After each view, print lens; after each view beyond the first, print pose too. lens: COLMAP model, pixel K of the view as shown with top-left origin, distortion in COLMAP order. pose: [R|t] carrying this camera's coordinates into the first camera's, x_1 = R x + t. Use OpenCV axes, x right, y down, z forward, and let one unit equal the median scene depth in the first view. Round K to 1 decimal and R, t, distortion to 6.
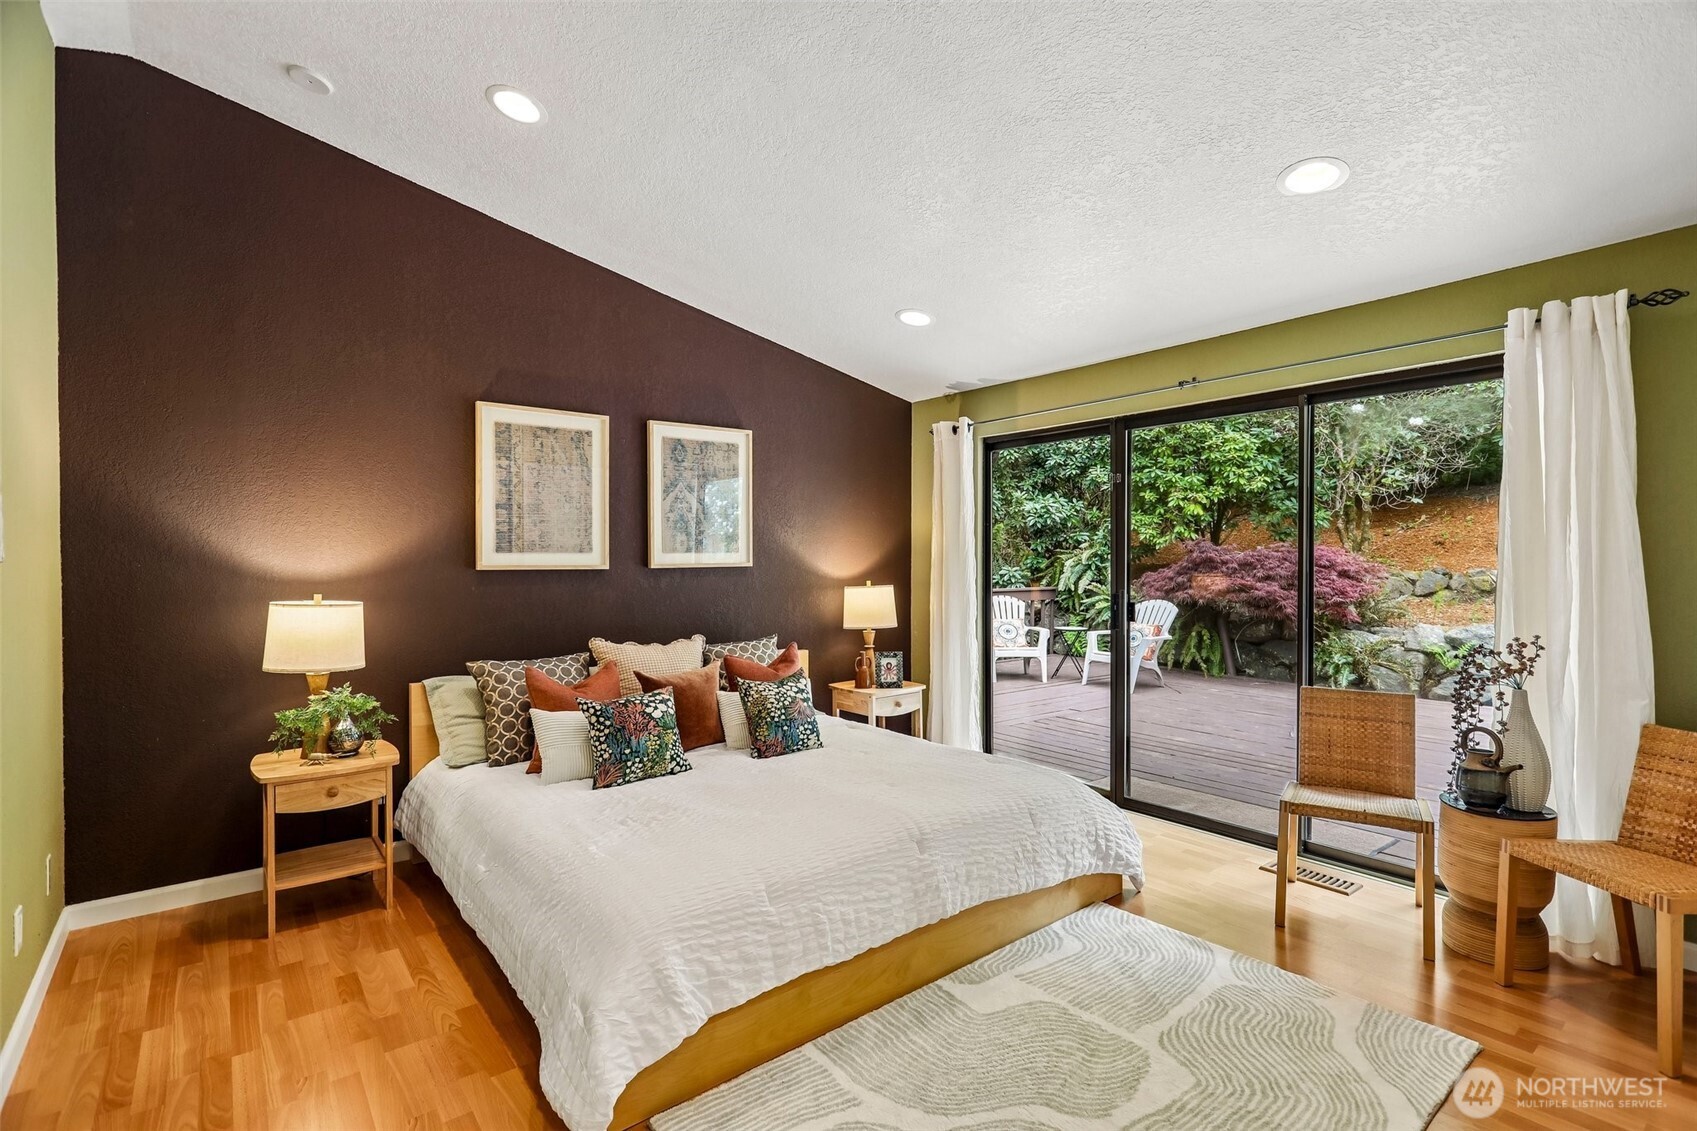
lens RADIAL K [[792.5, 0, 851.6], [0, 792.5, 566.0], [0, 0, 1]] dist [-0.002794, 0.001642]
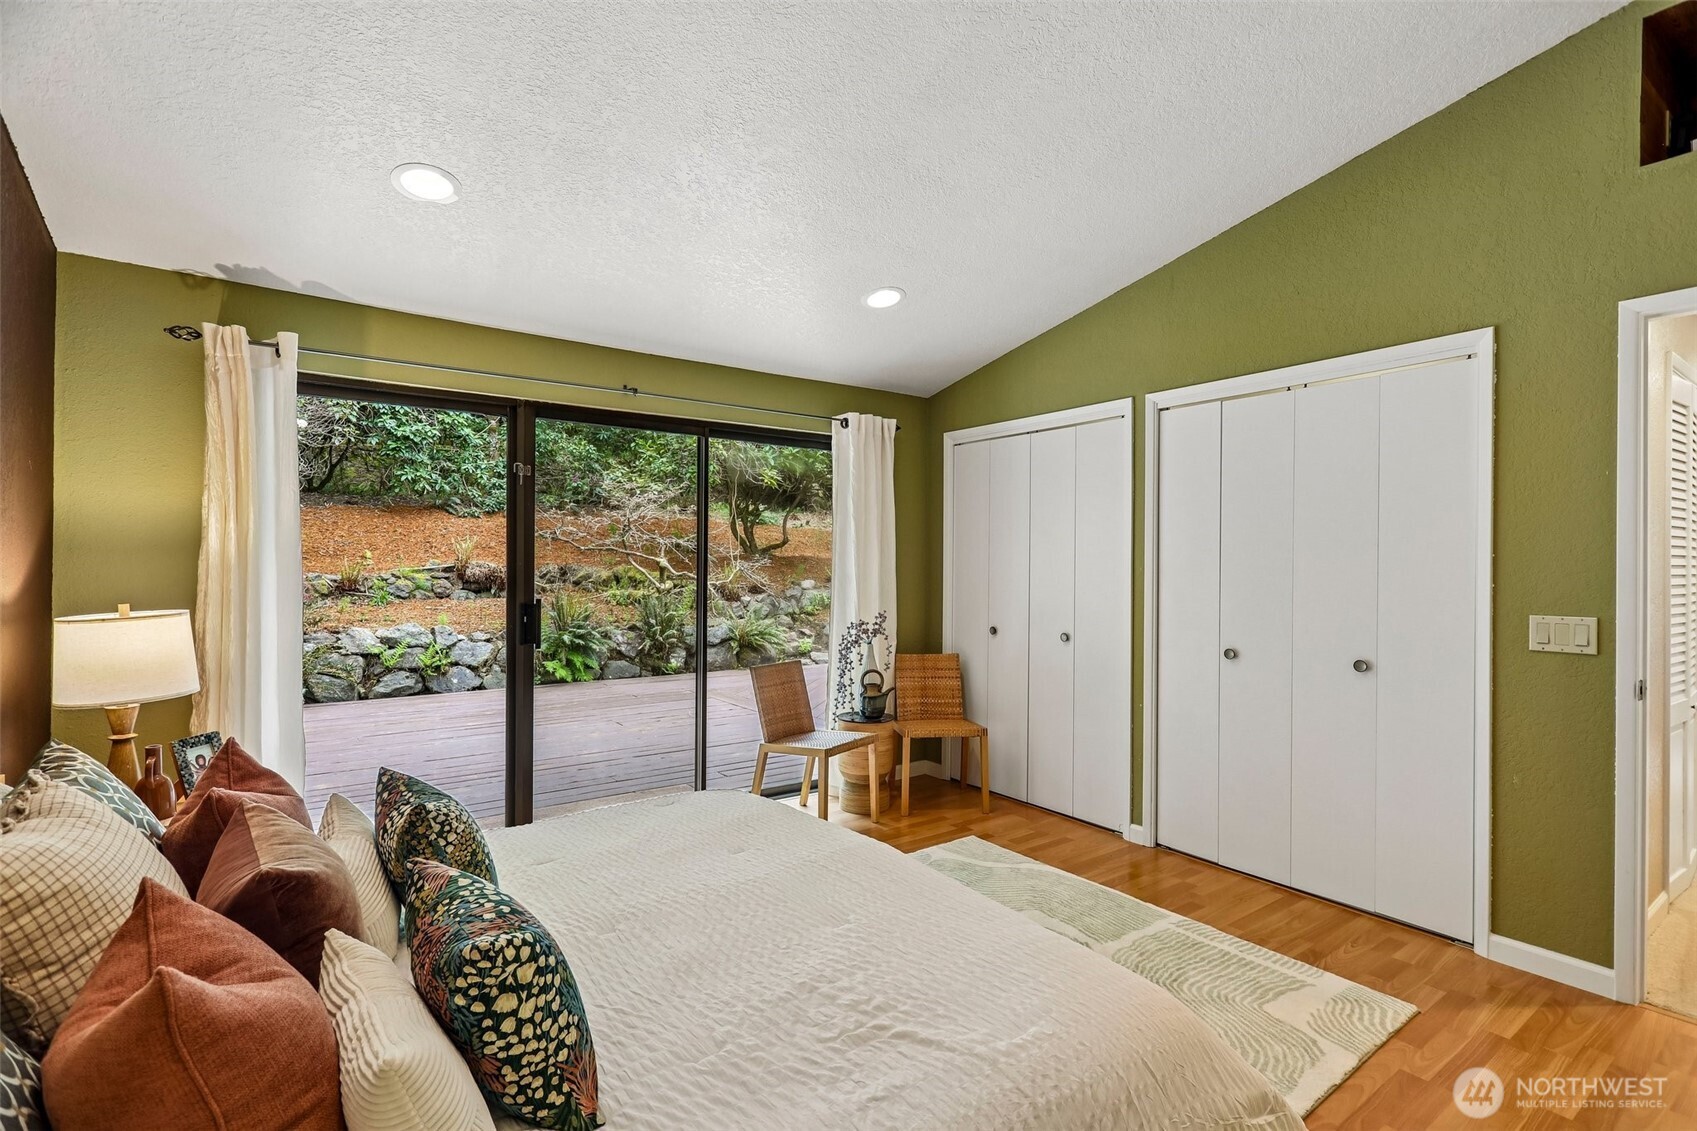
lens RADIAL K [[792.5, 0, 851.6], [0, 792.5, 566.0], [0, 0, 1]] dist [-0.002794, 0.001642]
pose [[0.042335, 0.000924, 0.999103, -0.454081], [0.003944, 0.999992, -0.001092, -0.003615], [-0.999096, 0.003987, 0.042331, 0.533392]]
